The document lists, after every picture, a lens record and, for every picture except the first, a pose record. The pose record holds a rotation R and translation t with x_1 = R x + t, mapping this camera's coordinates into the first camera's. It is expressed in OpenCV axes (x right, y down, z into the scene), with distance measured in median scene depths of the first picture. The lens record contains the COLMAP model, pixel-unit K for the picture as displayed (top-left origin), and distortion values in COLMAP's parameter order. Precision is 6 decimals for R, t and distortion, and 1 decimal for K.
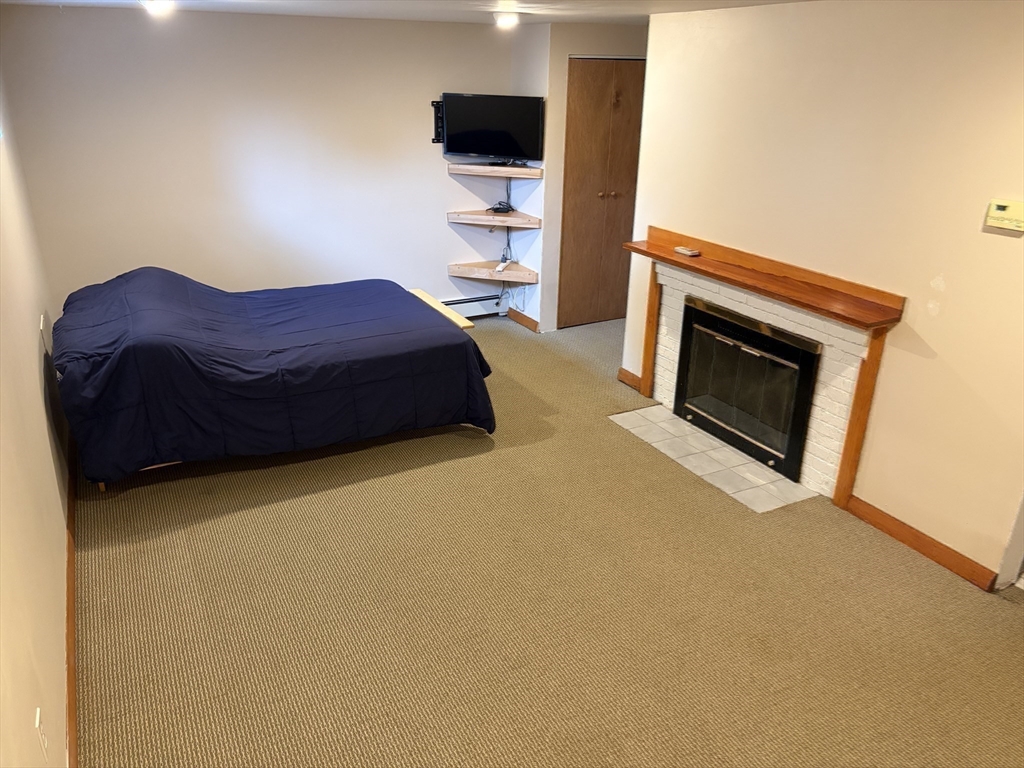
lens RADIAL K [[772.0, 0, 512.6], [0, 772.0, 388.5], [0, 0, 1]] dist [0.004317, -0.011972]
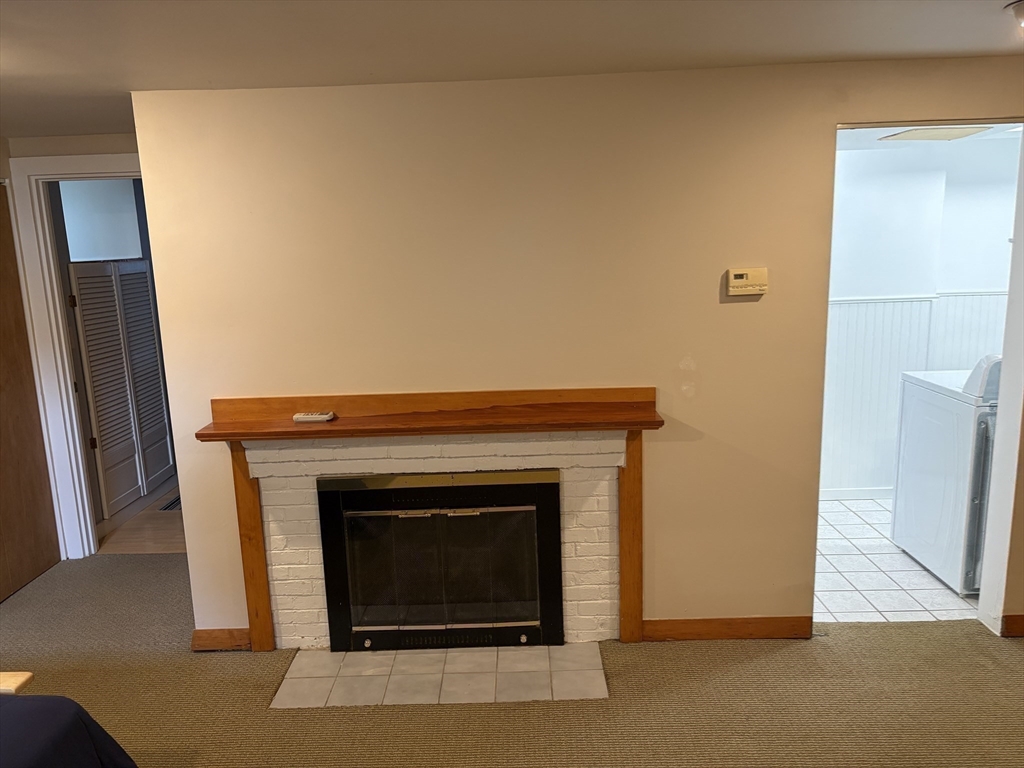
lens RADIAL K [[772.0, 0, 509.6], [0, 772.0, 378.3], [0, 0, 1]] dist [0.004317, -0.011972]
pose [[0.476749, -0.173385, 0.861770, -0.288981], [0.369739, 0.928968, -0.017642, -0.134741], [-0.797499, 0.327041, 0.506992, 0.507170]]
